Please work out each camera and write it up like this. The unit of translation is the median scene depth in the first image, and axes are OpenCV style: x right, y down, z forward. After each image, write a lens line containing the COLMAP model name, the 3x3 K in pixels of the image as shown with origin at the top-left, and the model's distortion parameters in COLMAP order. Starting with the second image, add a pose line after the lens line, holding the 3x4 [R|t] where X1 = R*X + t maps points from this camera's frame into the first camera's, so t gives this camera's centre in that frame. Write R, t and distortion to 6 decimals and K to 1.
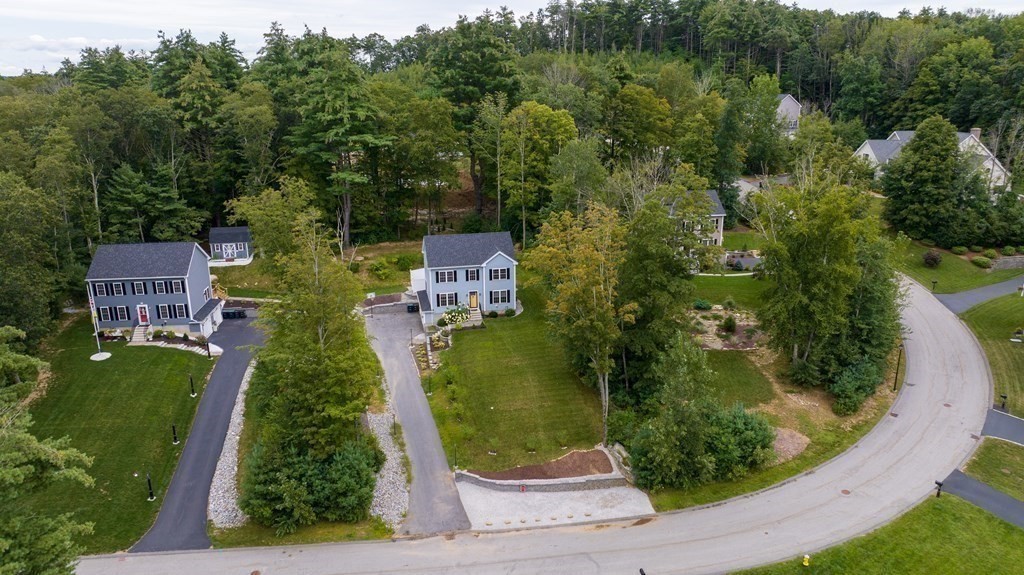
lens RADIAL K [[719.9, 0, 512.0], [0, 719.9, 287.5], [0, 0, 1]] dist [-0.014319, 0.004650]
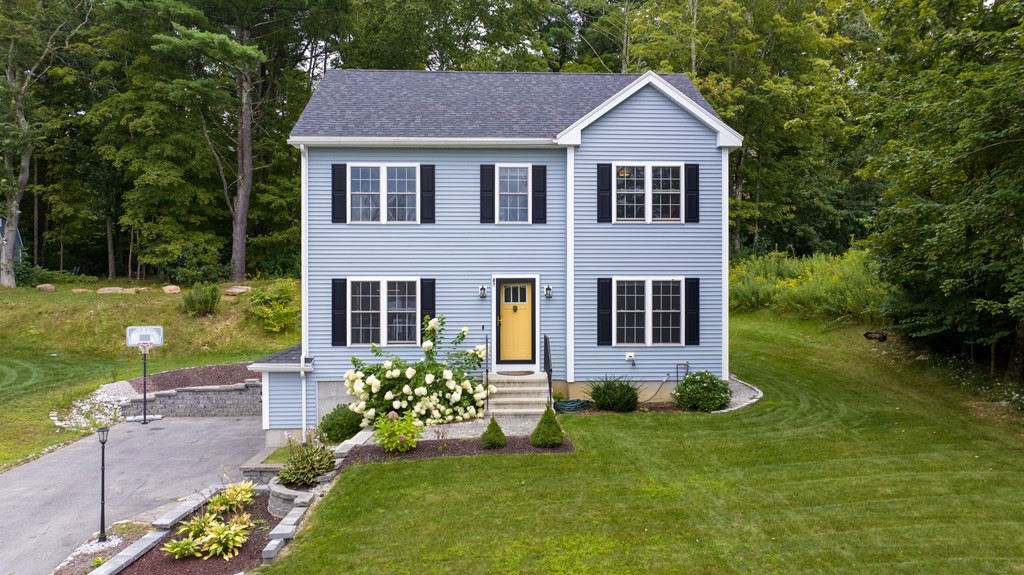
lens RADIAL K [[719.9, 0, 512.0], [0, 719.9, 287.5], [0, 0, 1]] dist [-0.014319, 0.004650]
pose [[0.988129, 0.006411, -0.153494, -0.025312], [-0.049867, 0.958413, -0.280994, 0.068985], [0.145310, 0.285312, 0.947355, 0.863027]]
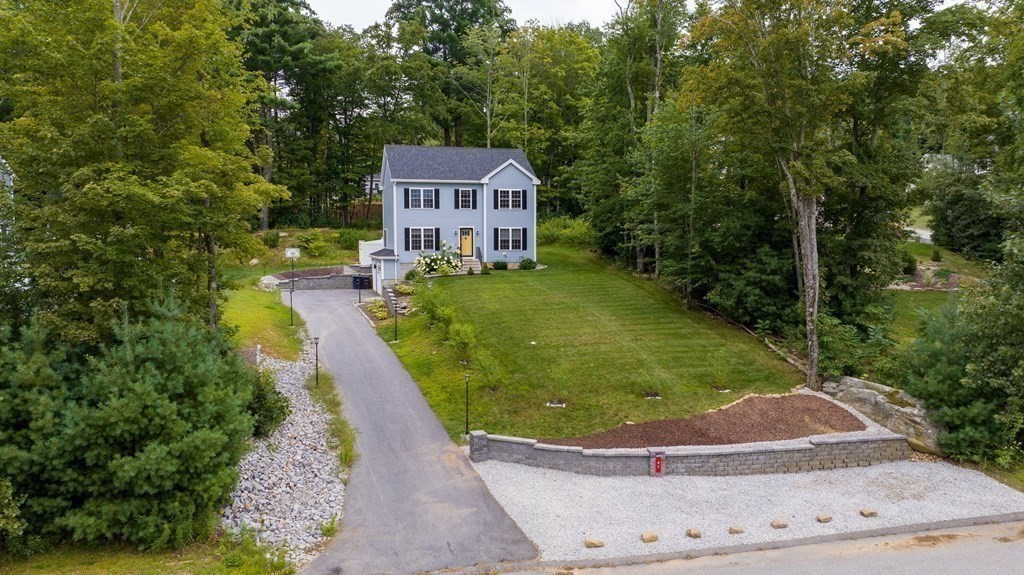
lens RADIAL K [[719.9, 0, 512.0], [0, 719.9, 287.5], [0, 0, 1]] dist [-0.014319, 0.004650]
pose [[0.997310, 0.001531, 0.073278, -0.063702], [0.014761, 0.975101, -0.221269, 0.198402], [-0.071793, 0.221755, 0.972456, 0.457348]]
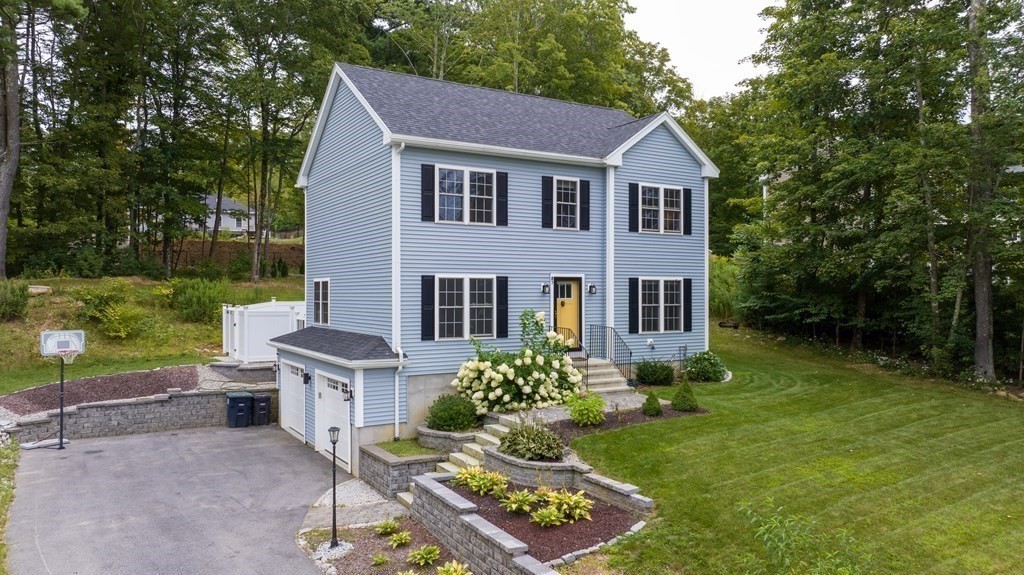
lens RADIAL K [[719.9, 0, 512.0], [0, 719.9, 287.5], [0, 0, 1]] dist [-0.014319, 0.004650]
pose [[0.942756, 0.010495, 0.333318, -0.157794], [0.087667, 0.956550, -0.278075, 0.076308], [-0.321754, 0.291378, 0.900874, 0.850864]]
